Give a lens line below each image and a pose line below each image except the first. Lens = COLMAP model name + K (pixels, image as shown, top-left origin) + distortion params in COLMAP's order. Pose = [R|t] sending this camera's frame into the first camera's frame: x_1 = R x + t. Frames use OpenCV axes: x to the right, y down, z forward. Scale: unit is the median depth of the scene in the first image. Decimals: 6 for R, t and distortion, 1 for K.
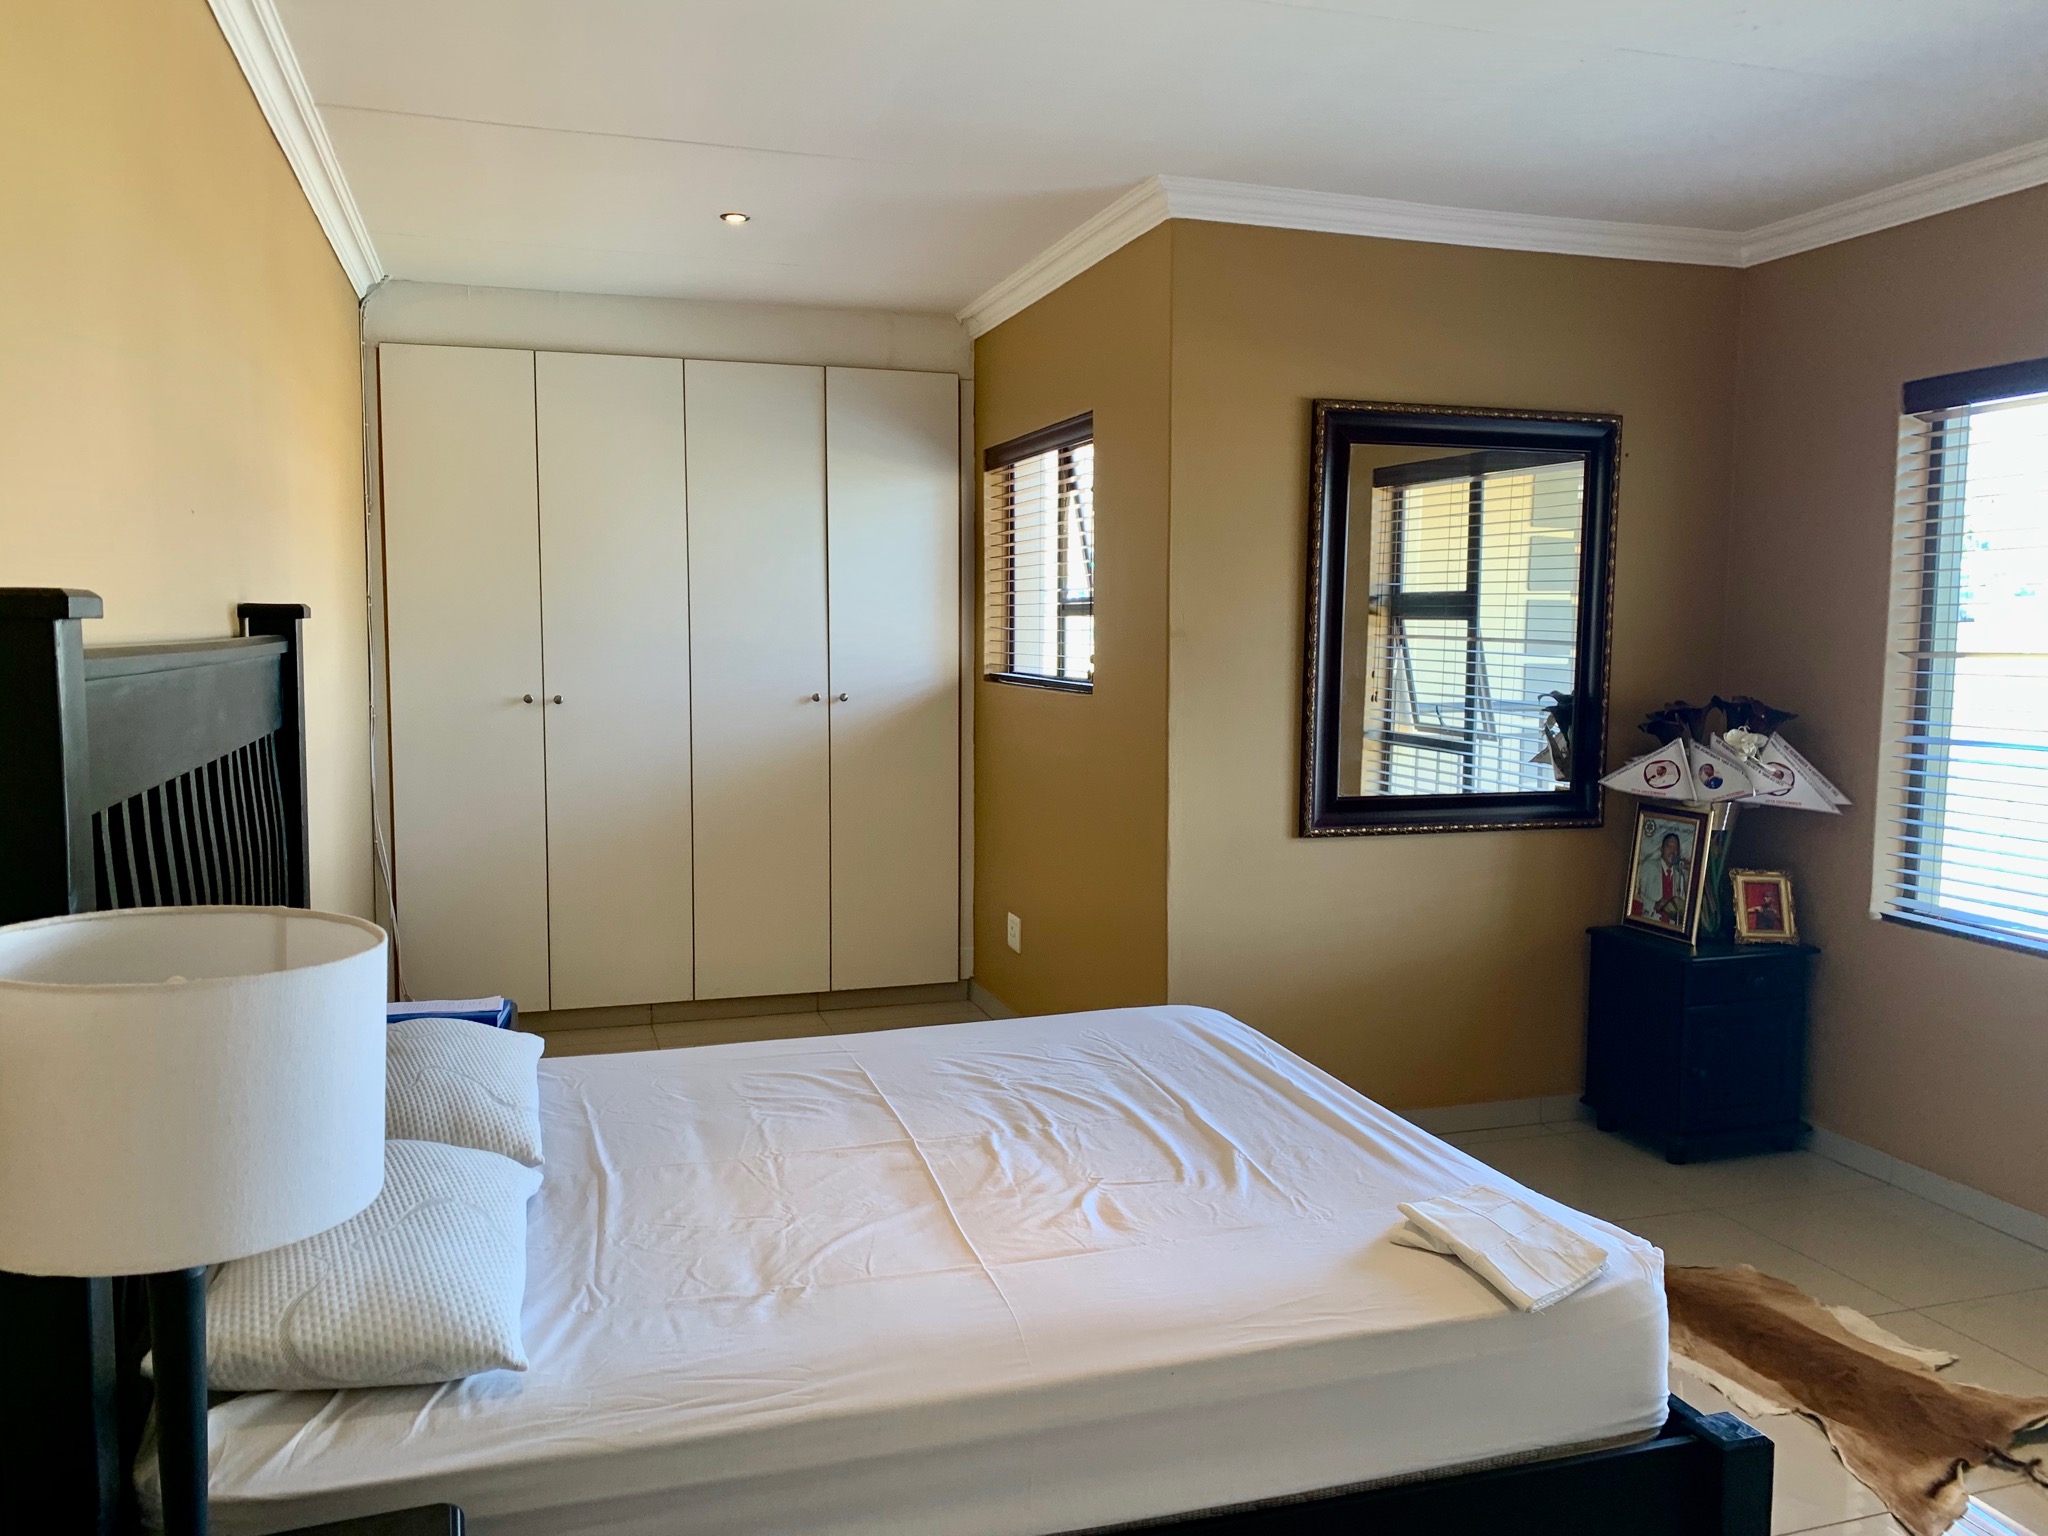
lens RADIAL K [[1569.3, 0, 1015.4], [0, 1569.3, 757.1], [0, 0, 1]] dist [0.065644, -0.065342]
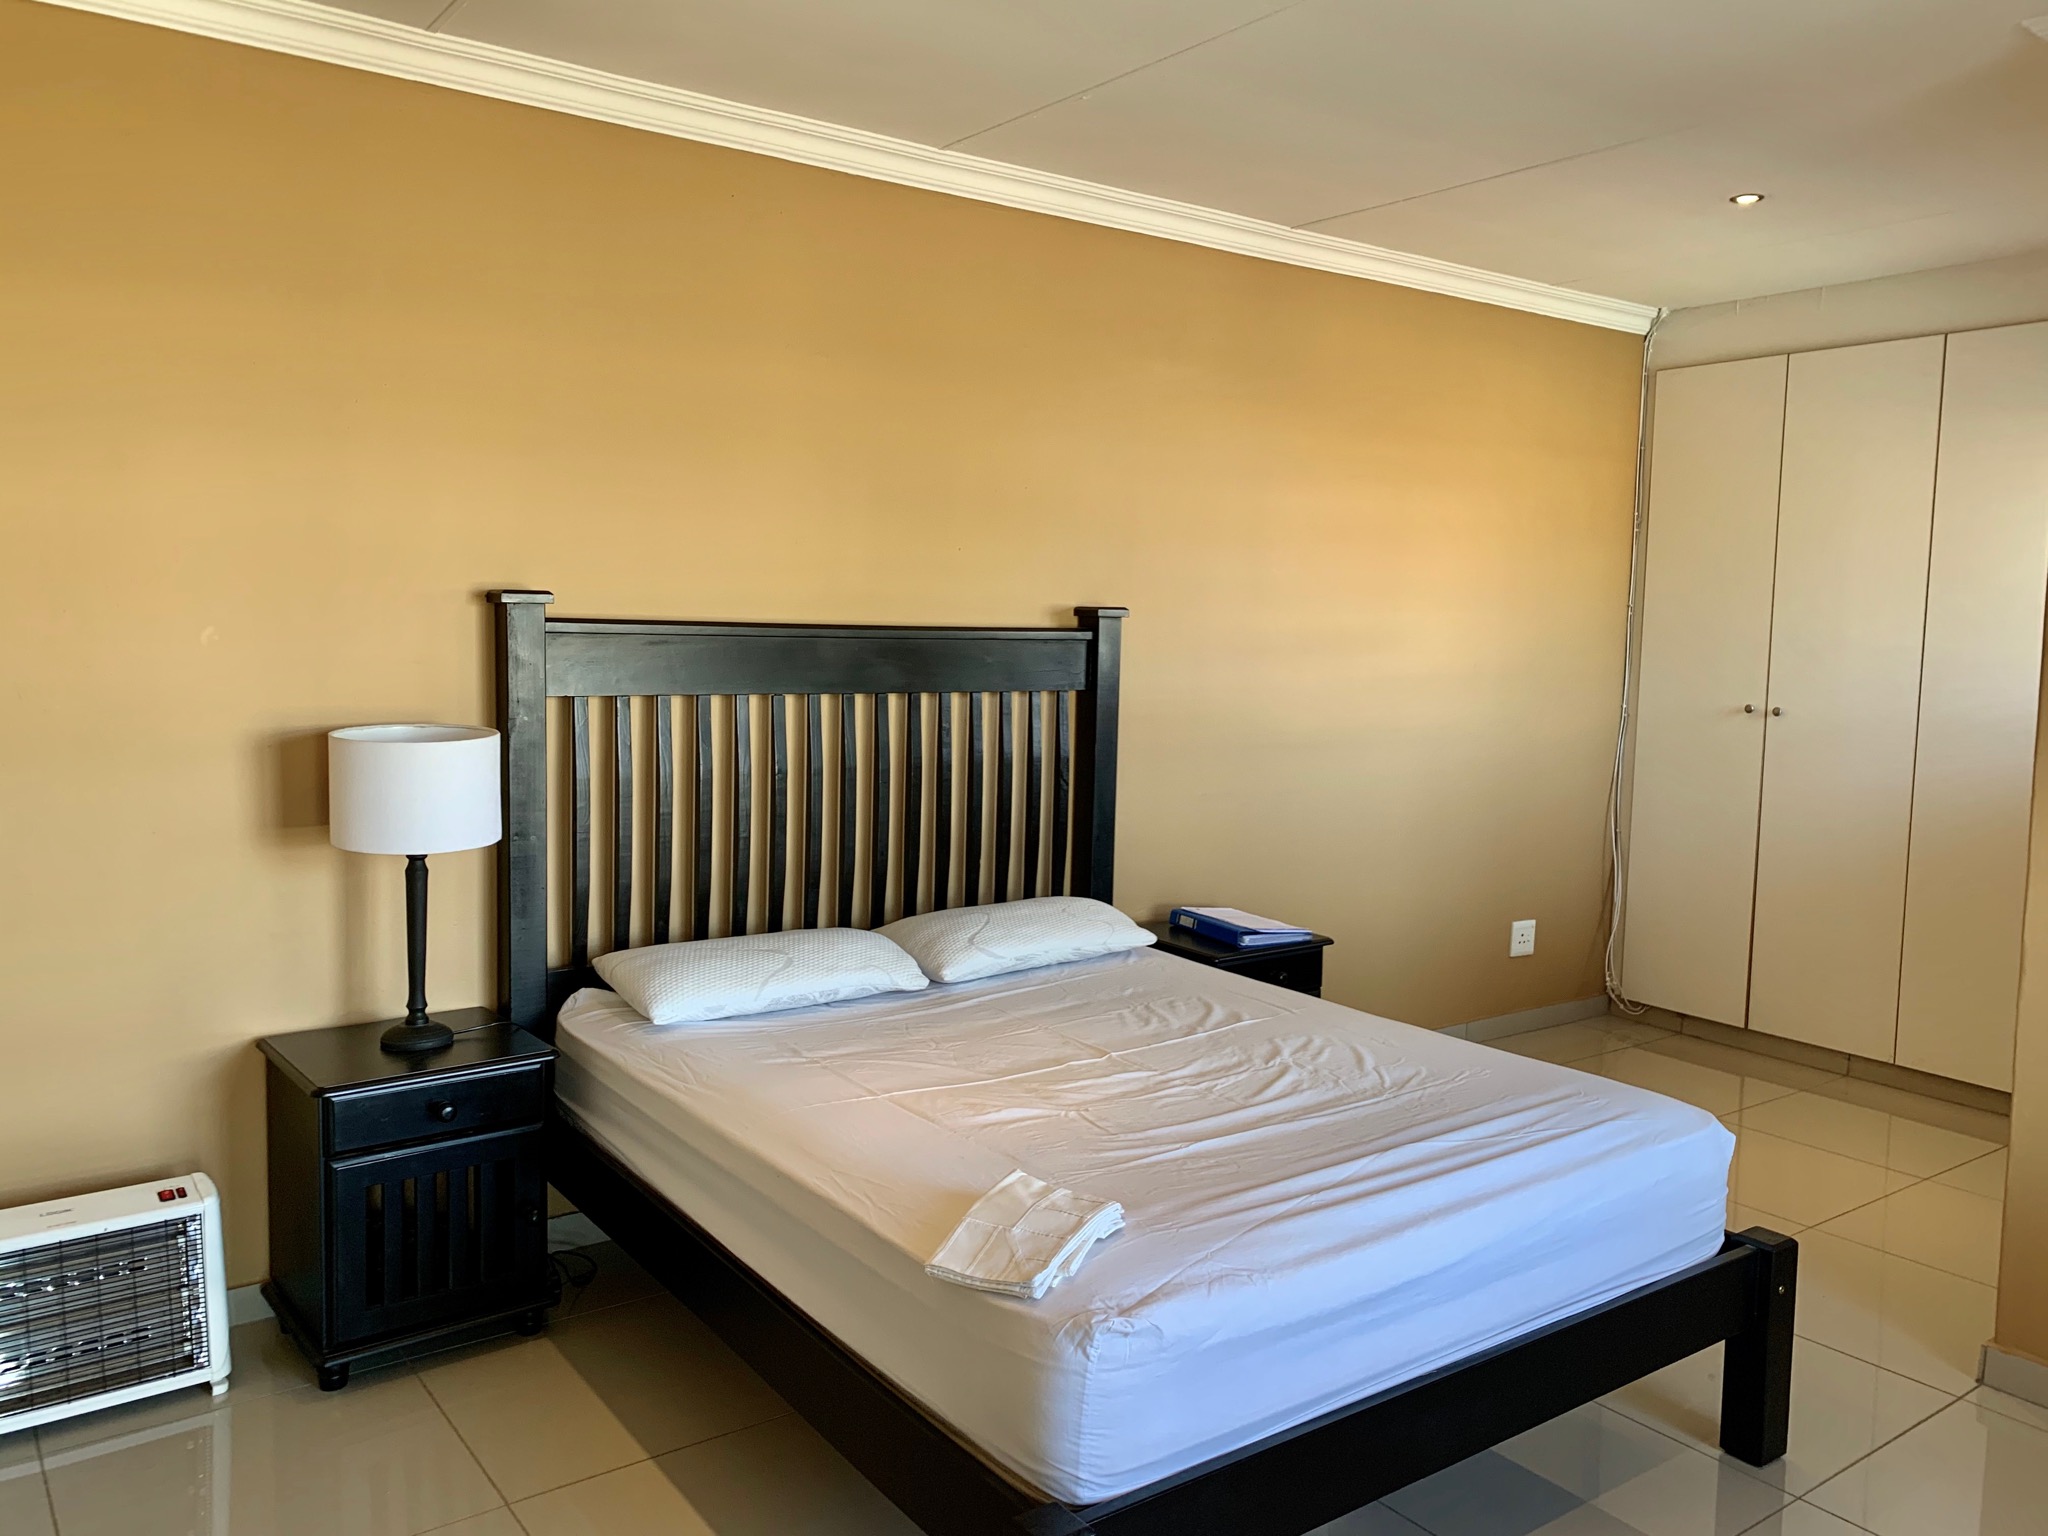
lens RADIAL K [[1569.3, 0, 1048.5], [0, 1569.3, 751.0], [0, 0, 1]] dist [0.065644, -0.065342]
pose [[0.319168, 0.086394, -0.943752, 0.887947], [-0.102798, 0.993116, 0.056147, -0.038957], [0.942106, 0.079095, 0.325852, 0.484230]]
